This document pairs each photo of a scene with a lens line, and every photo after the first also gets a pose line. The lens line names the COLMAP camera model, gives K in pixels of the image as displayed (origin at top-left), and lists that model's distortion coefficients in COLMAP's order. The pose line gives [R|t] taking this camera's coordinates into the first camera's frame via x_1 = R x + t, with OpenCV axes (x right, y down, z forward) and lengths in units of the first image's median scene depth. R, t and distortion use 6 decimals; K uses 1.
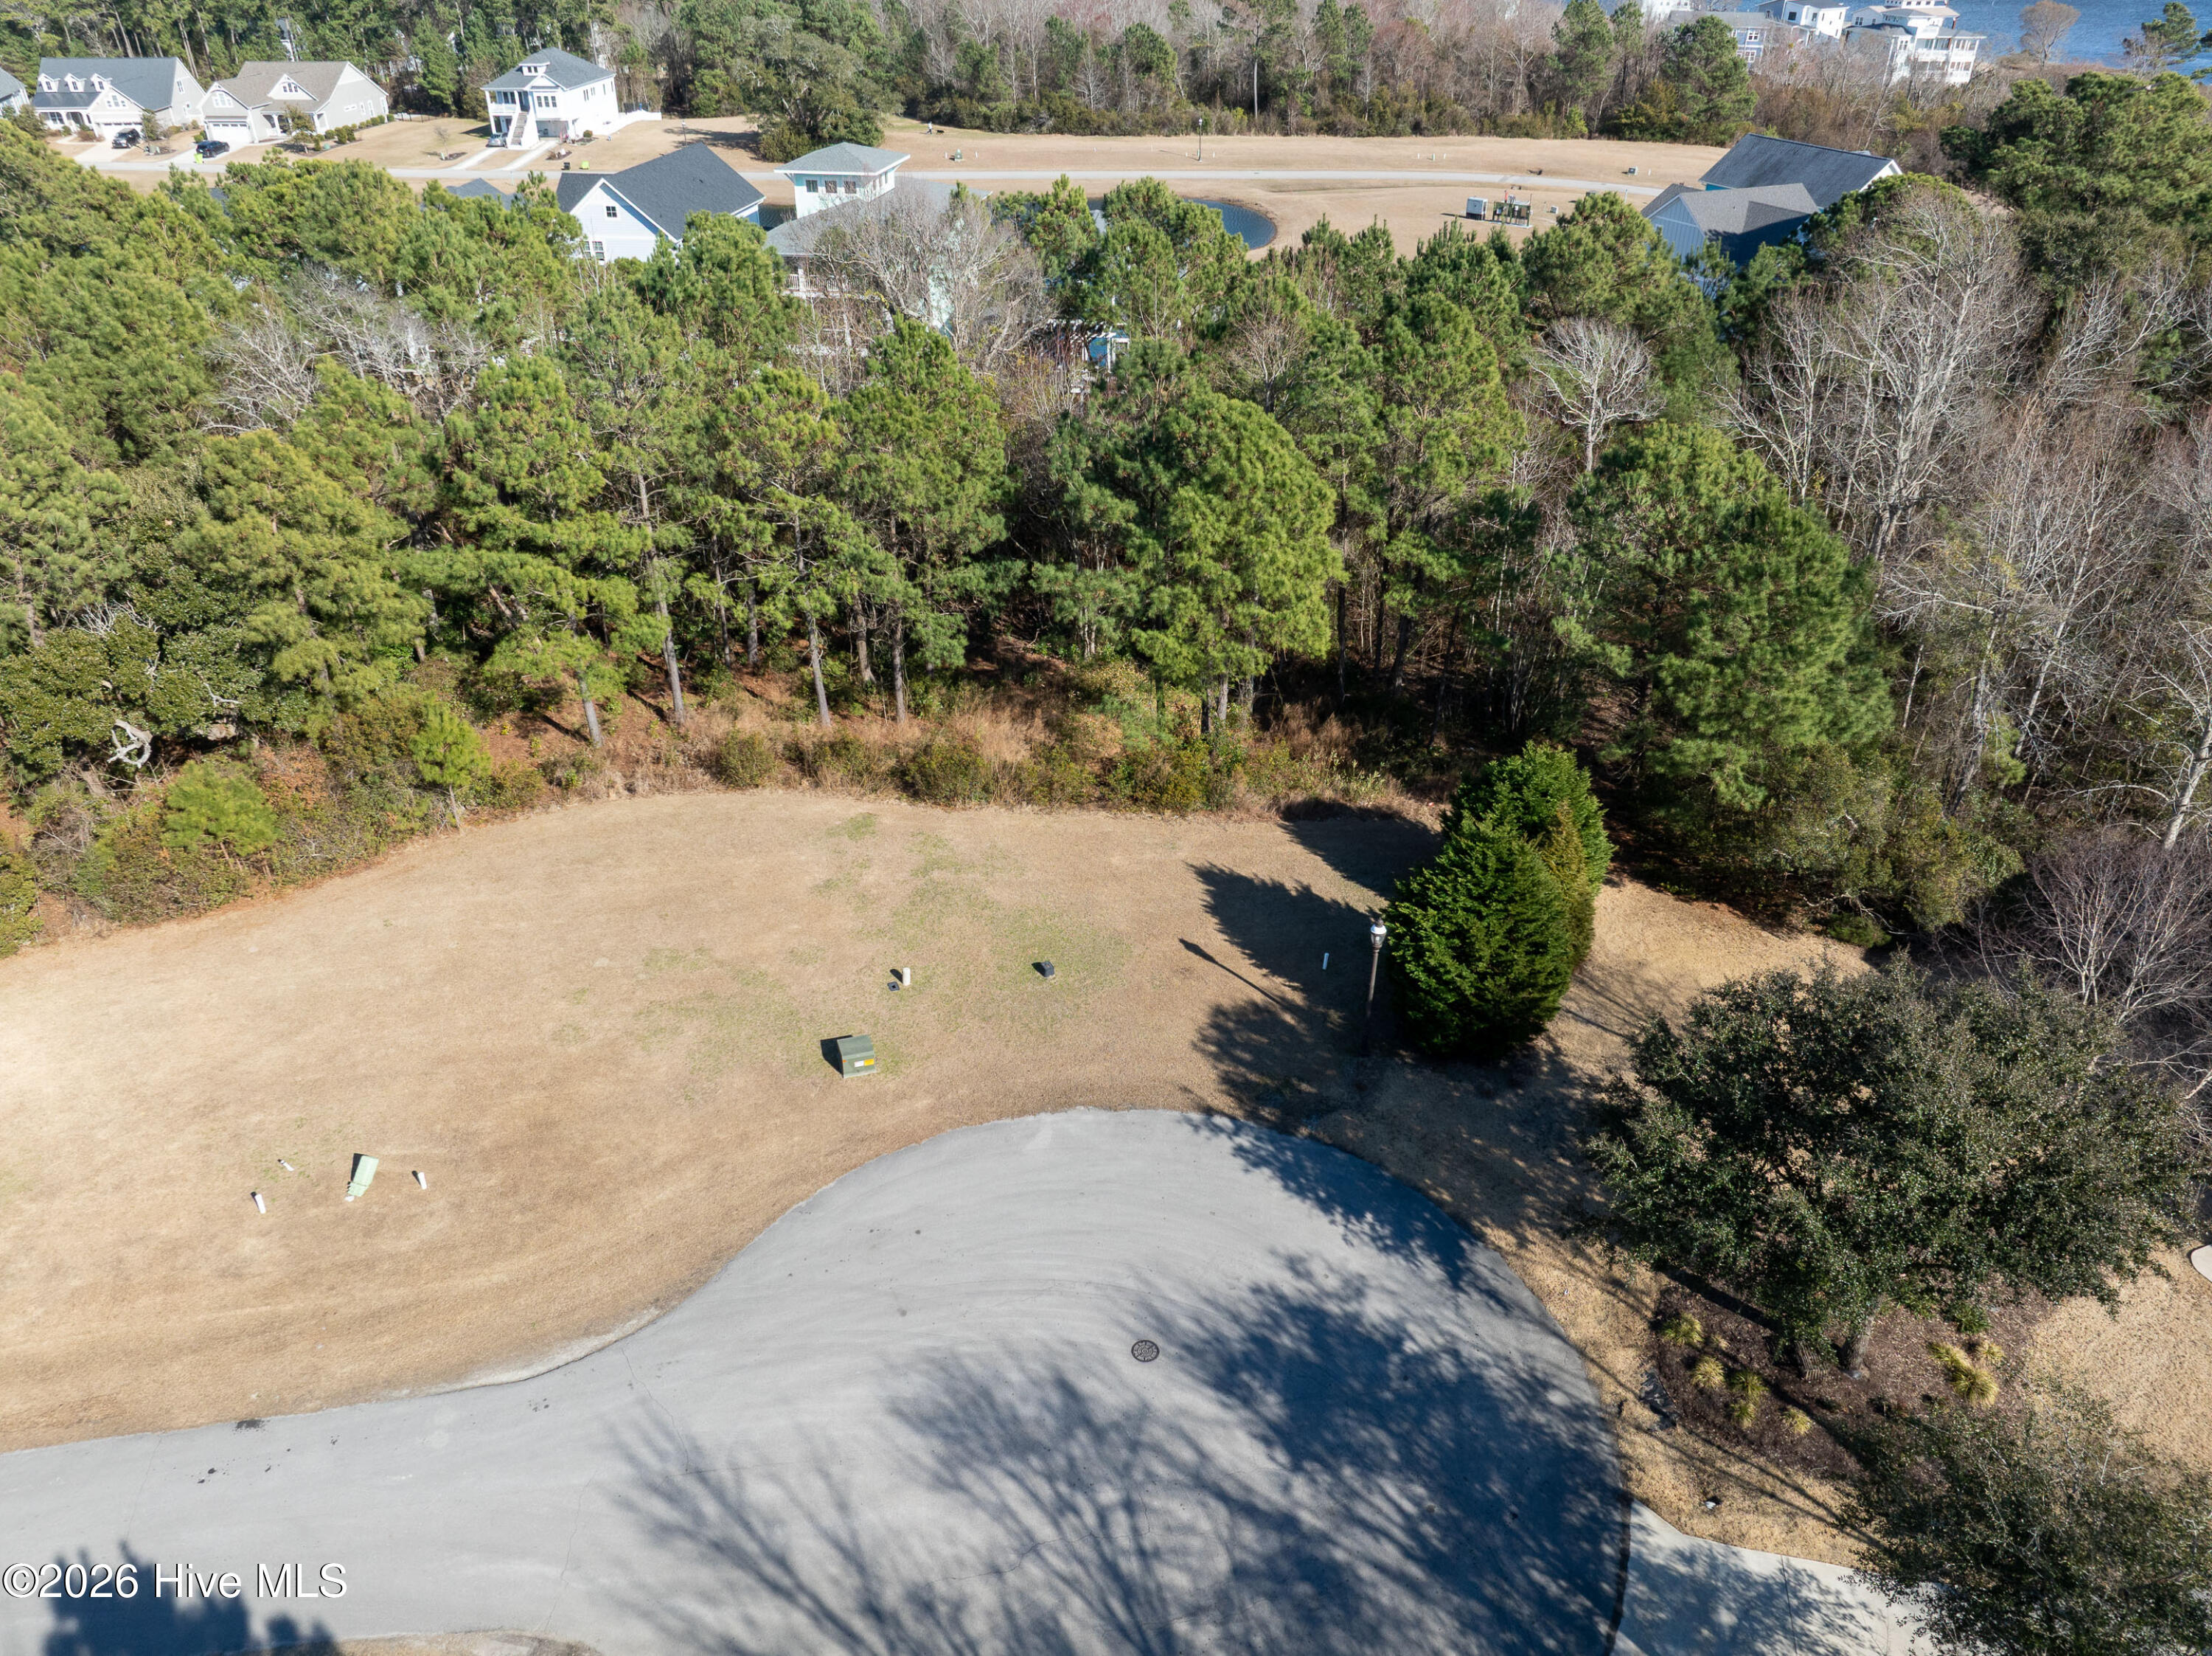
lens RADIAL K [[1554.1, 0, 1114.2], [0, 1554.1, 832.2], [0, 0, 1]] dist [-0.043304, 0.009610]
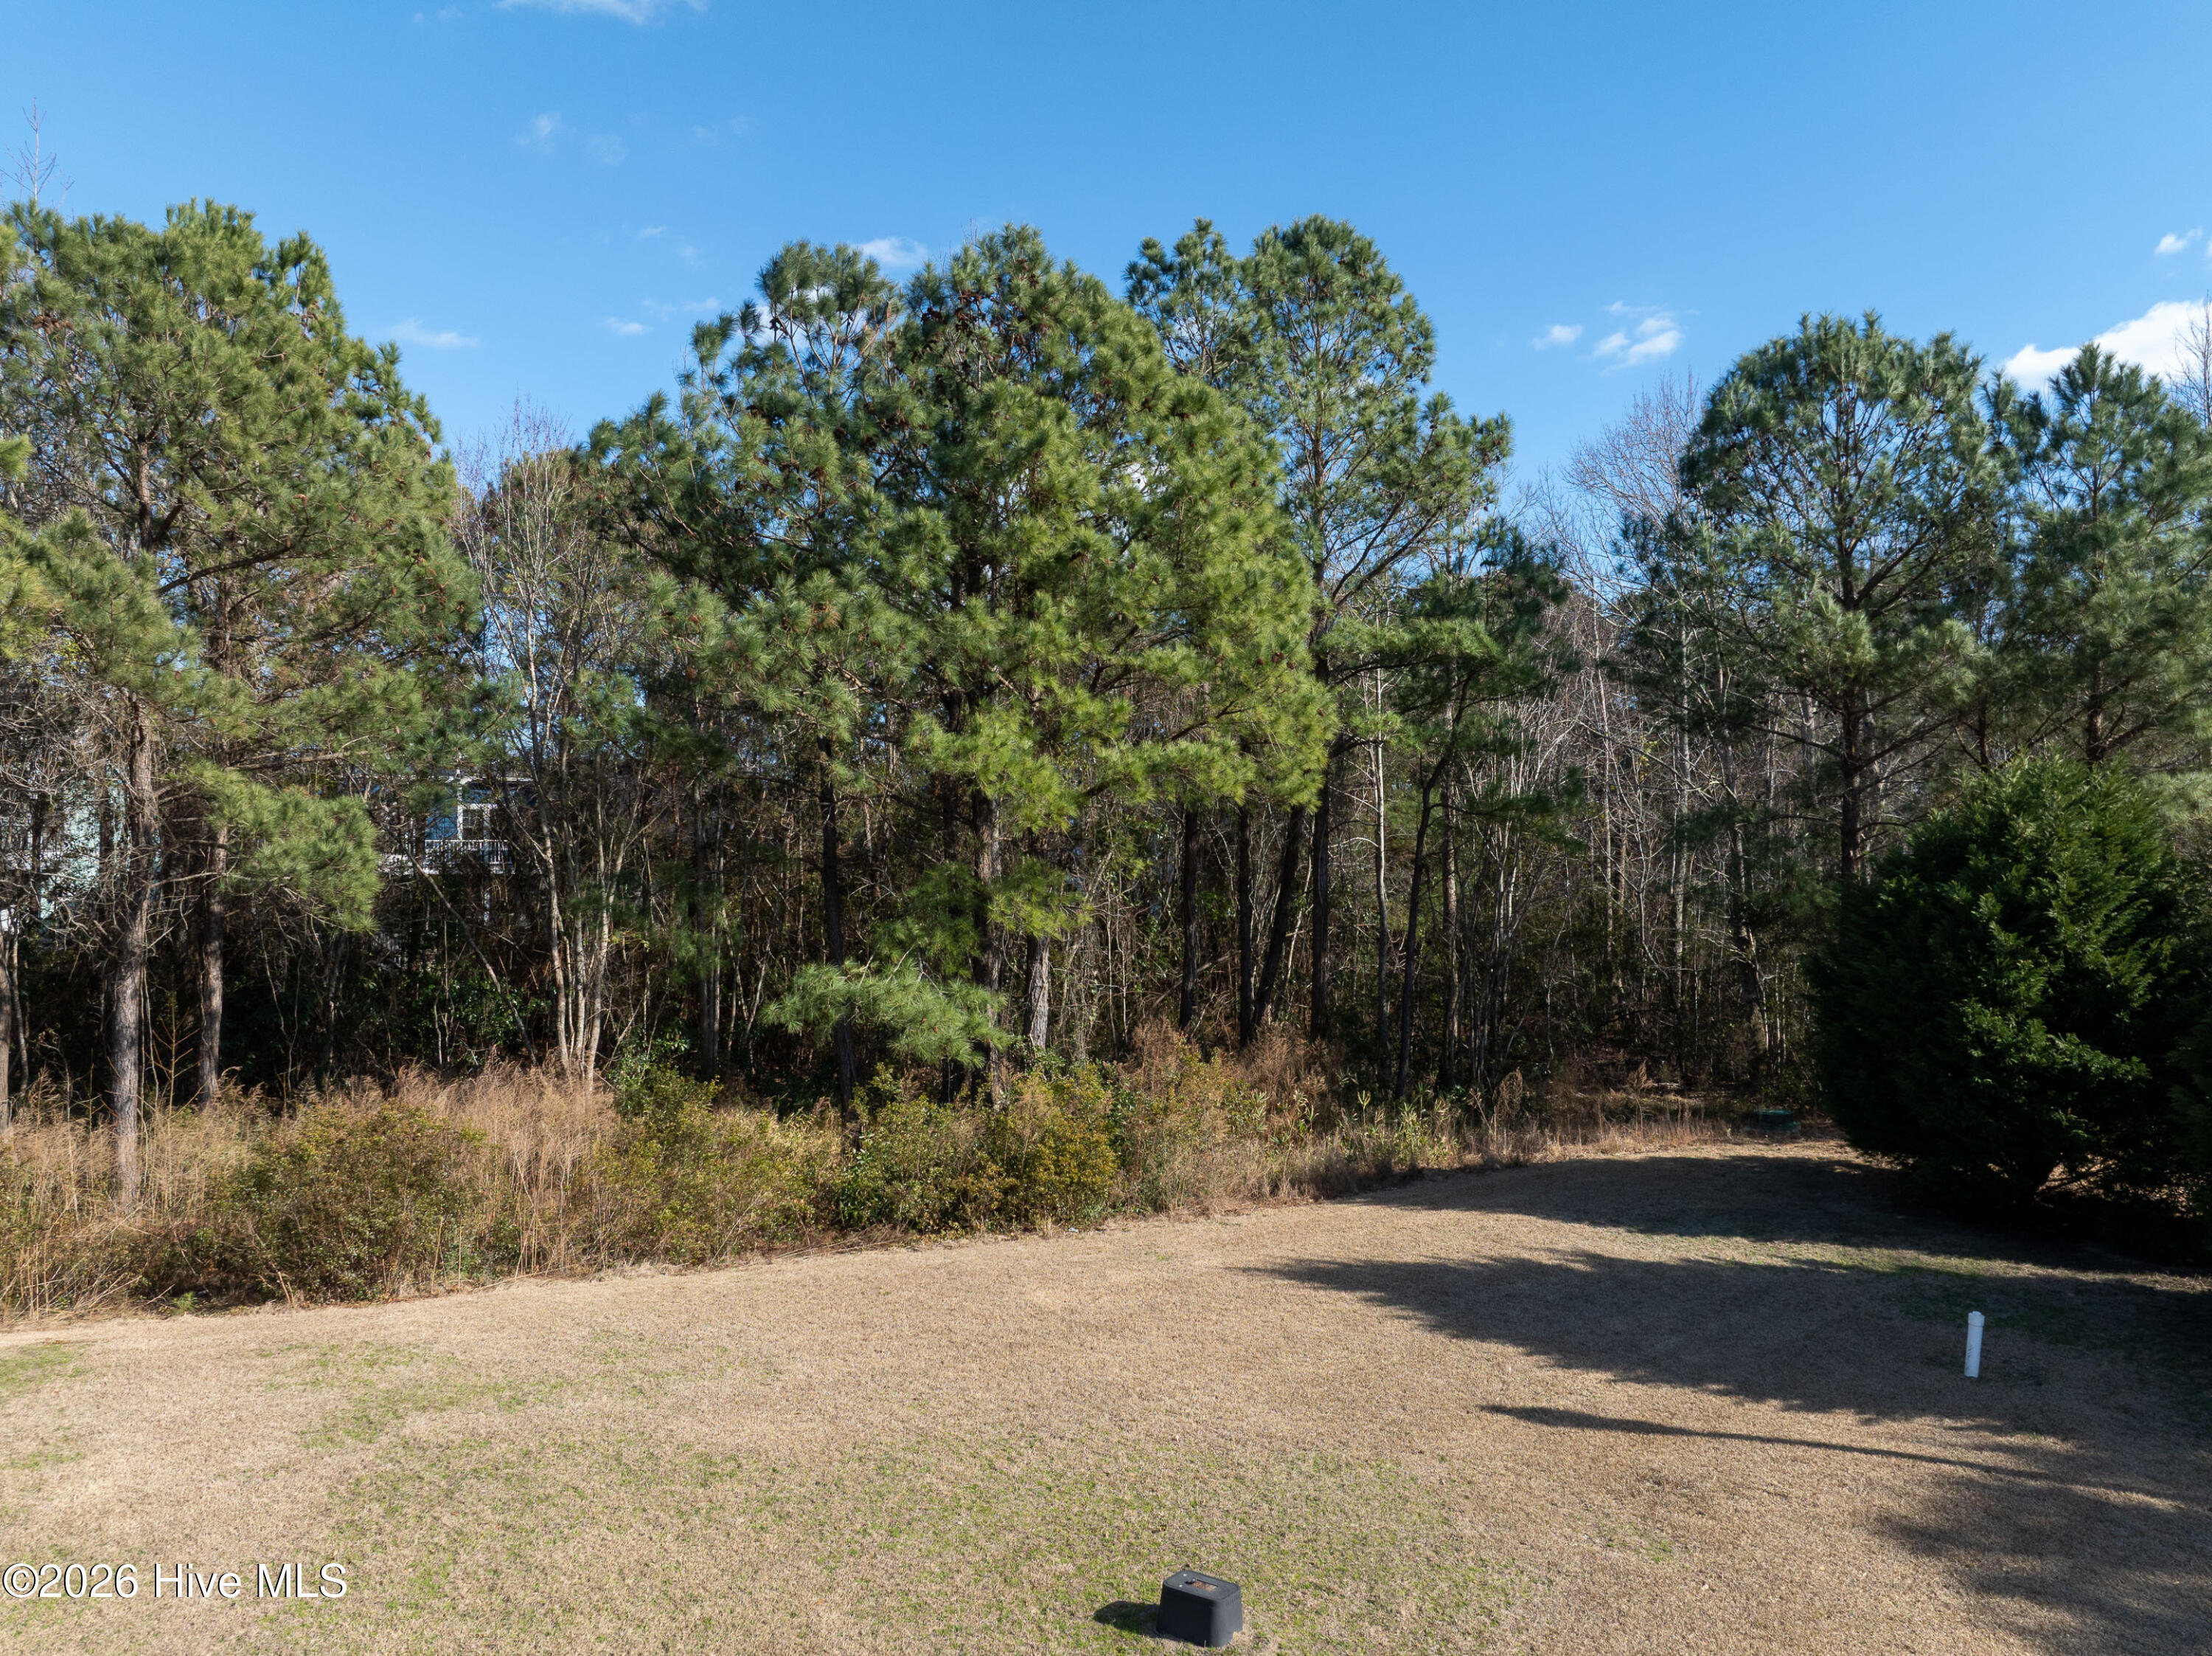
lens RADIAL K [[1560.3, 0, 1106.1], [0, 1560.3, 820.9], [0, 0, 1]] dist [-0.040844, 0.011345]
pose [[0.870958, 0.000929, 0.491356, -0.138078], [0.261305, 0.845991, -0.464779, 0.083789], [-0.416115, 0.533197, 0.736580, 0.737376]]
